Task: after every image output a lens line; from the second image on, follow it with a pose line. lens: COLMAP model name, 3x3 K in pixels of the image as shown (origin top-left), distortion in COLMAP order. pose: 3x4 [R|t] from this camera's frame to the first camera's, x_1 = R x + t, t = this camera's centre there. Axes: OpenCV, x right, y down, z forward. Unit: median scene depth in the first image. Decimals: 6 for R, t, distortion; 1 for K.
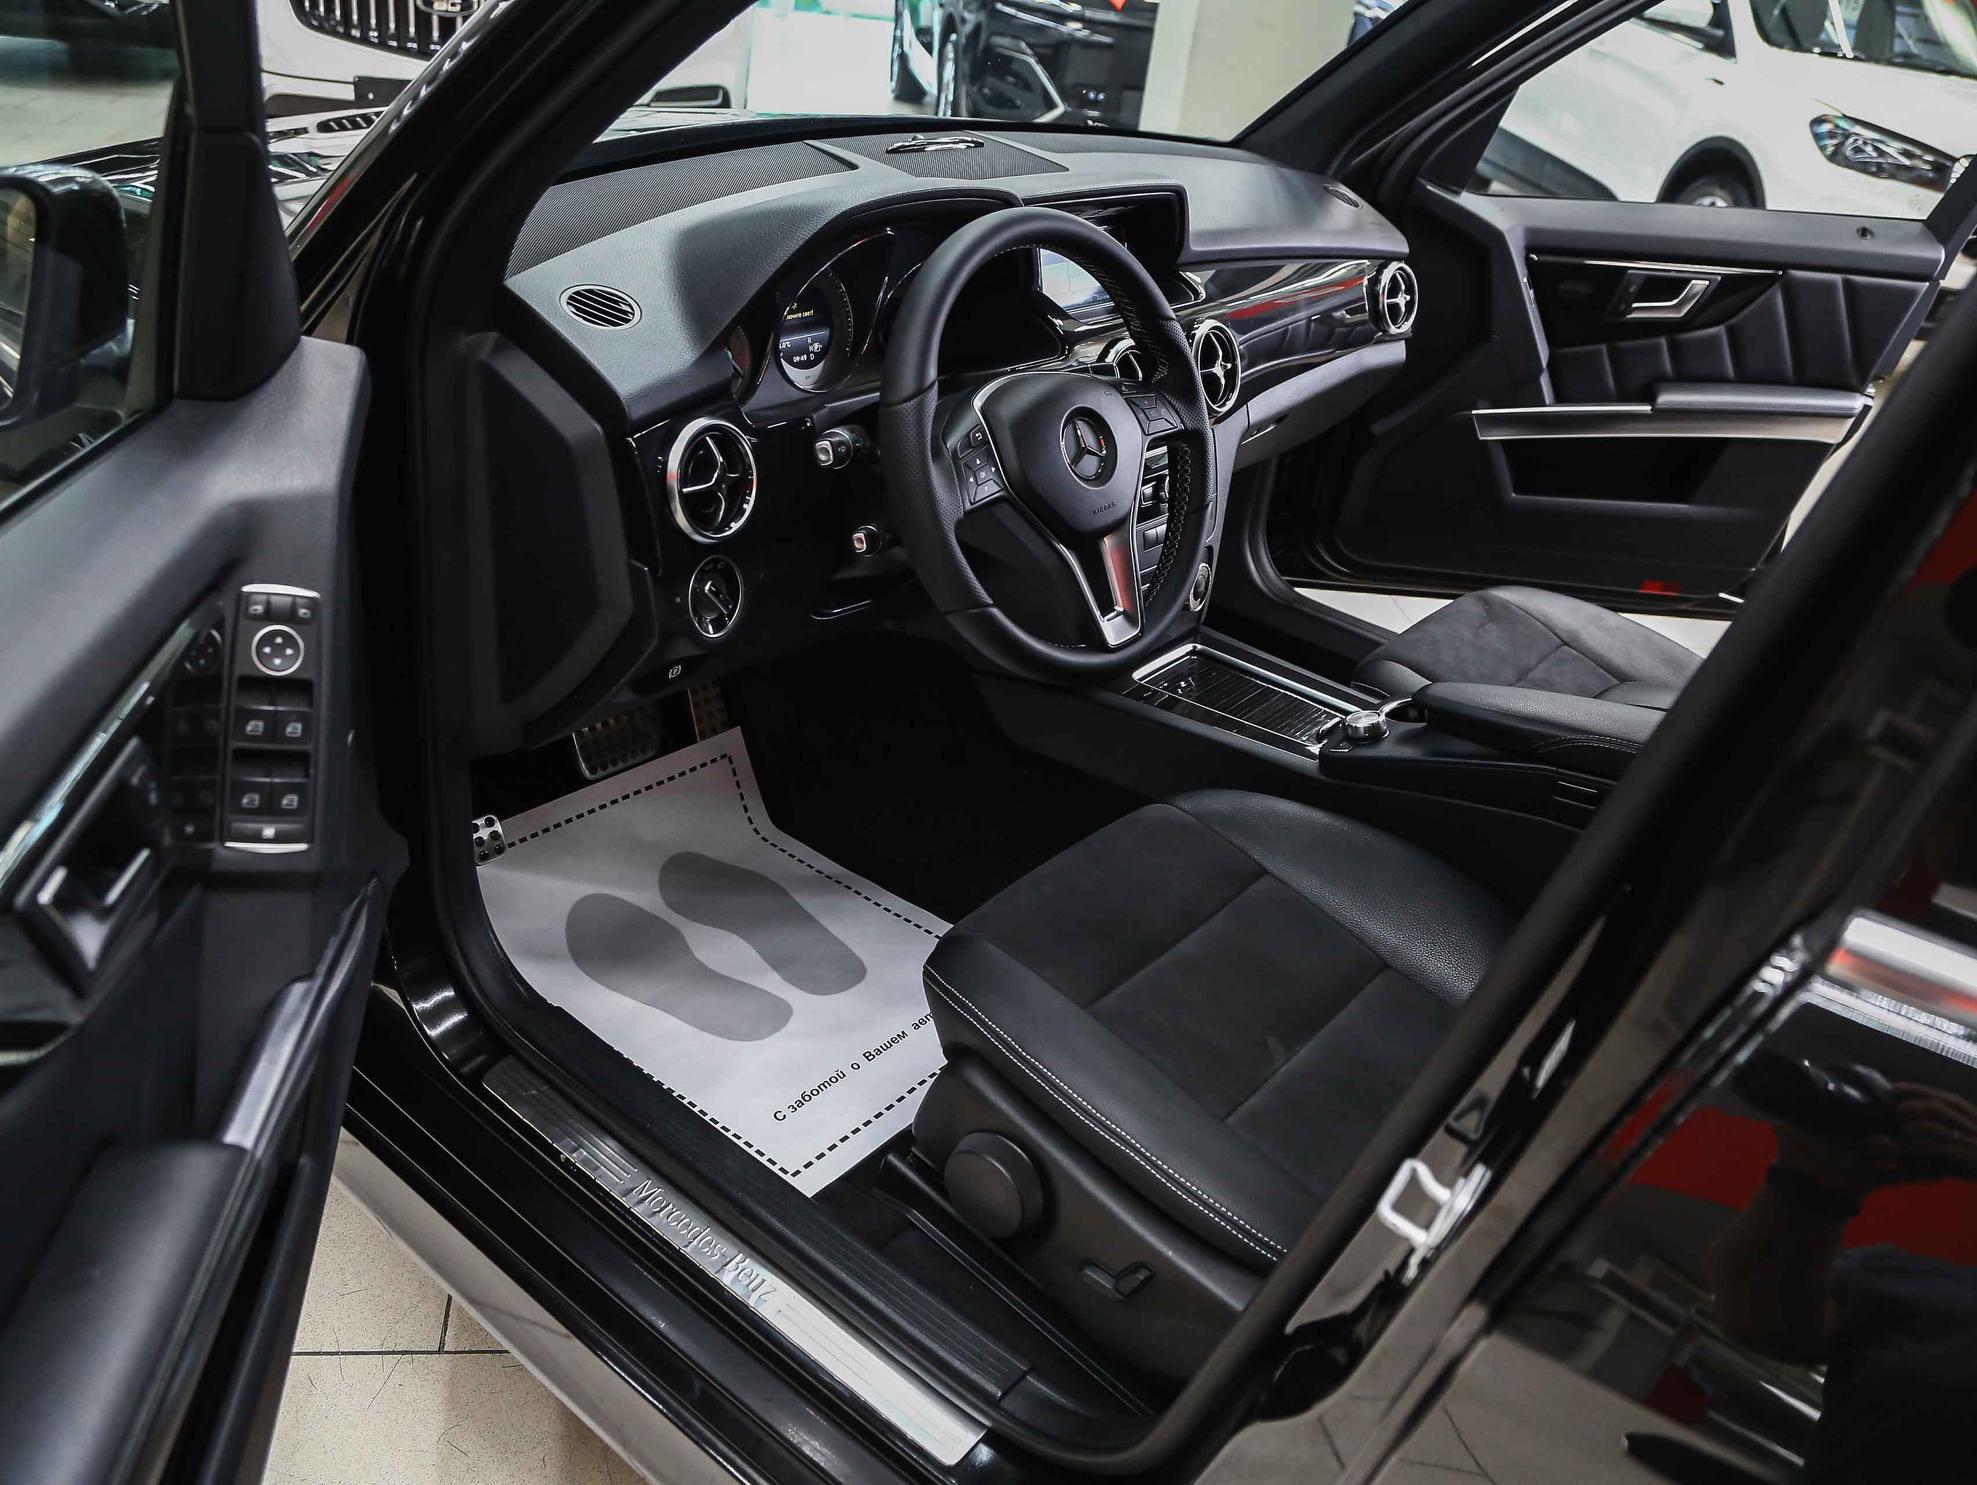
lens RADIAL K [[1524.8, 0, 991.4], [0, 1524.8, 745.7], [0, 0, 1]] dist [-0.116913, 0.050719]
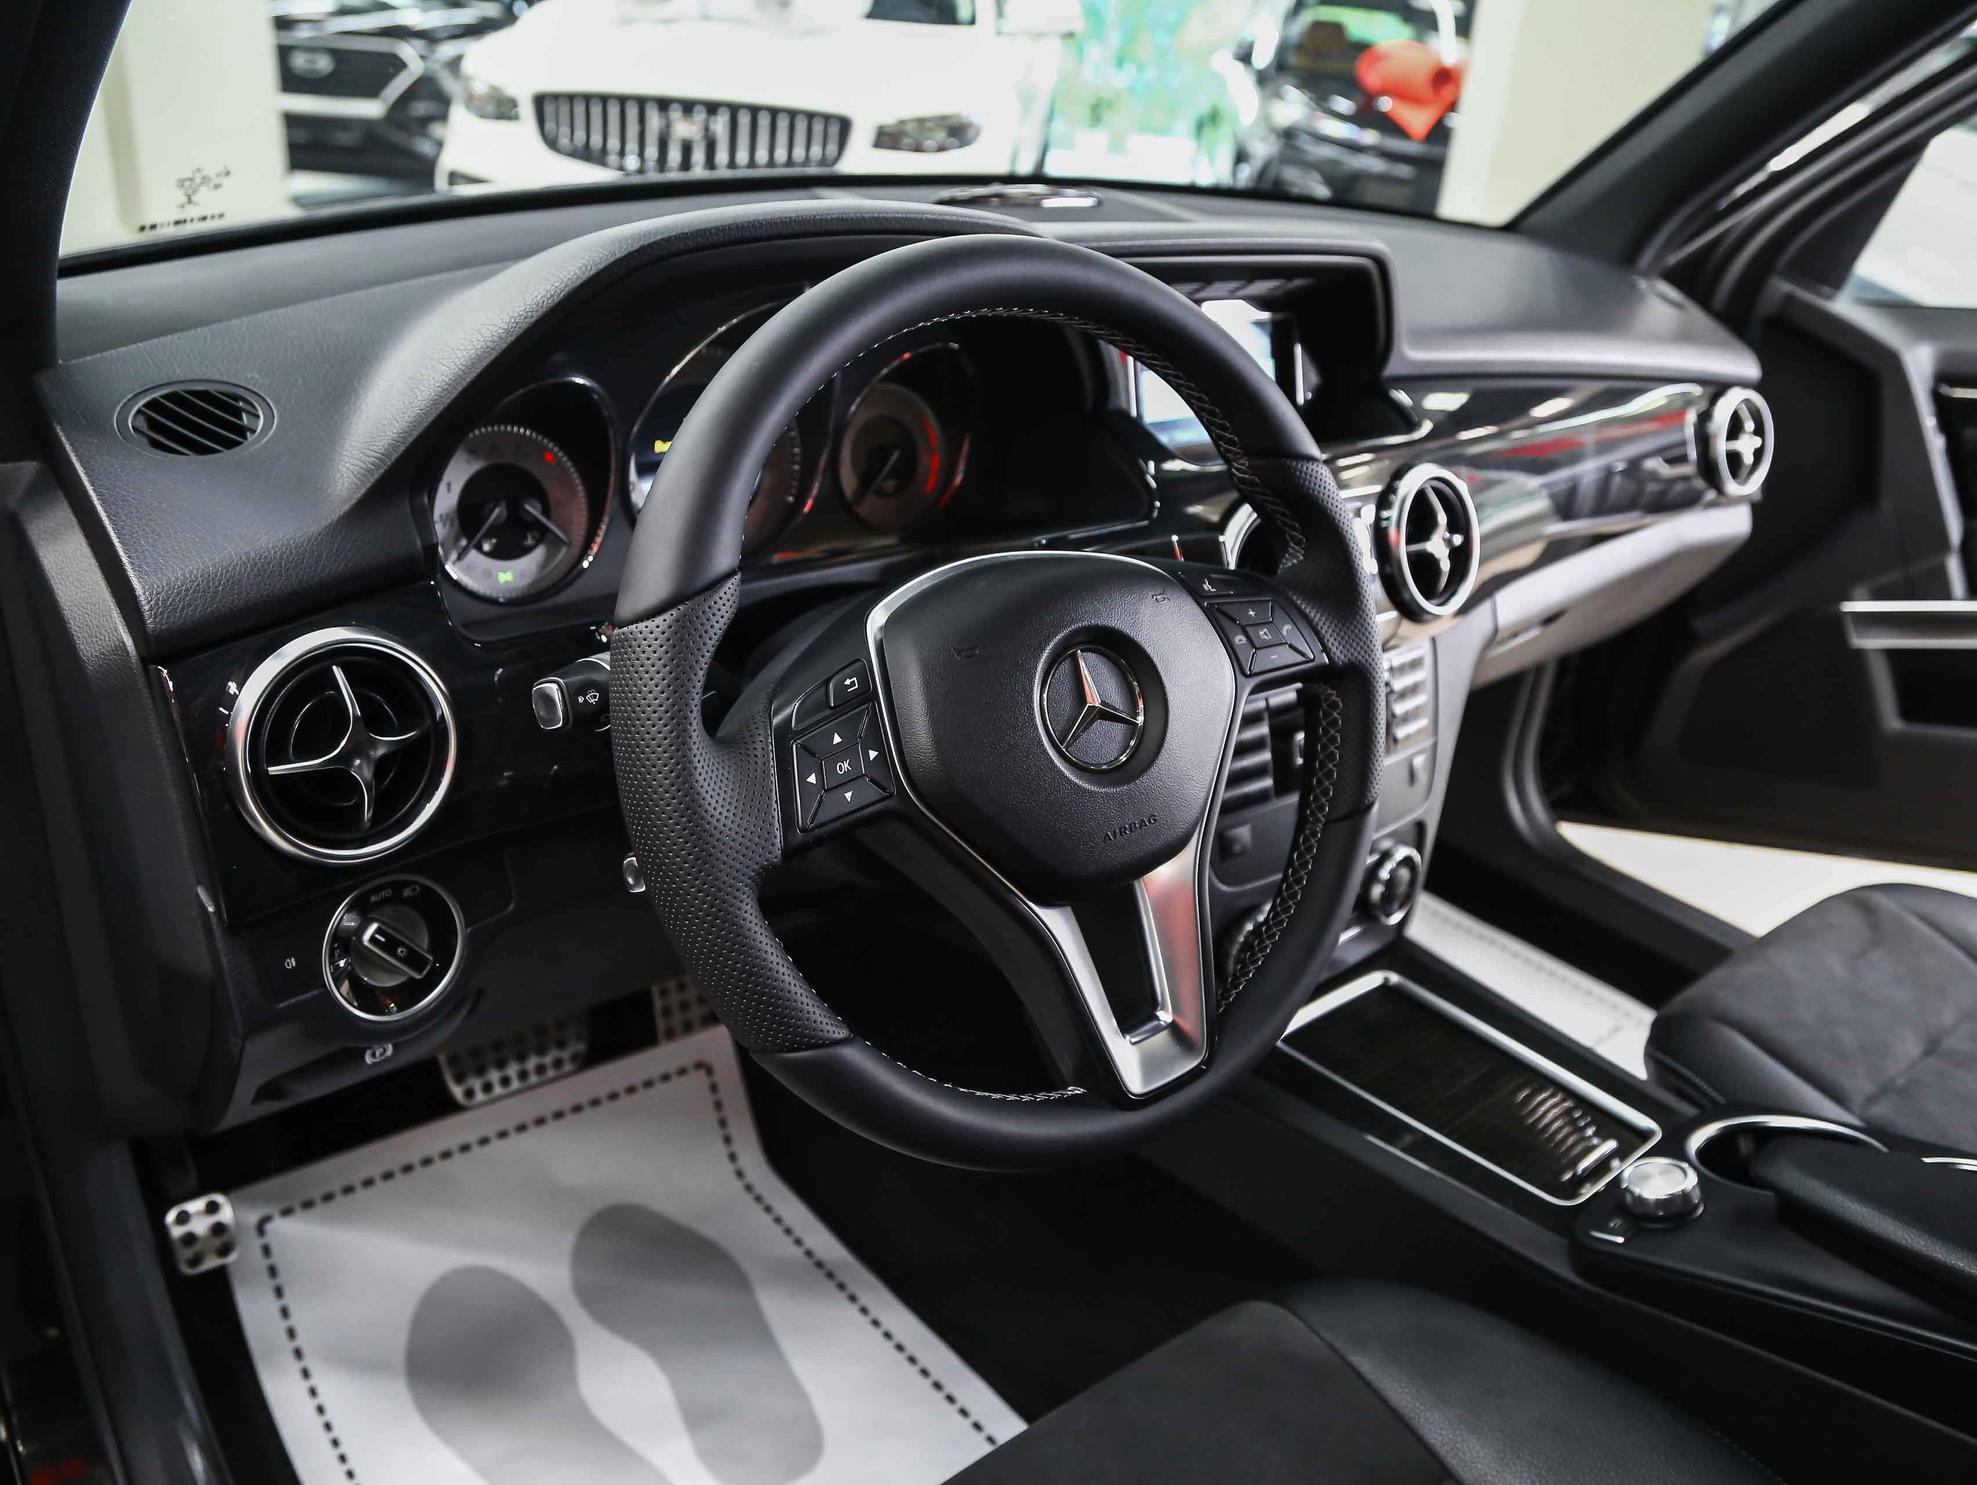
lens RADIAL K [[1524.8, 0, 983.9], [0, 1524.8, 746.9], [0, 0, 1]] dist [-0.116913, 0.050719]
pose [[0.979531, 0.054020, -0.193912, 0.082365], [-0.071429, 0.993908, -0.083932, -0.091853], [0.188196, 0.096065, 0.977422, 0.332868]]
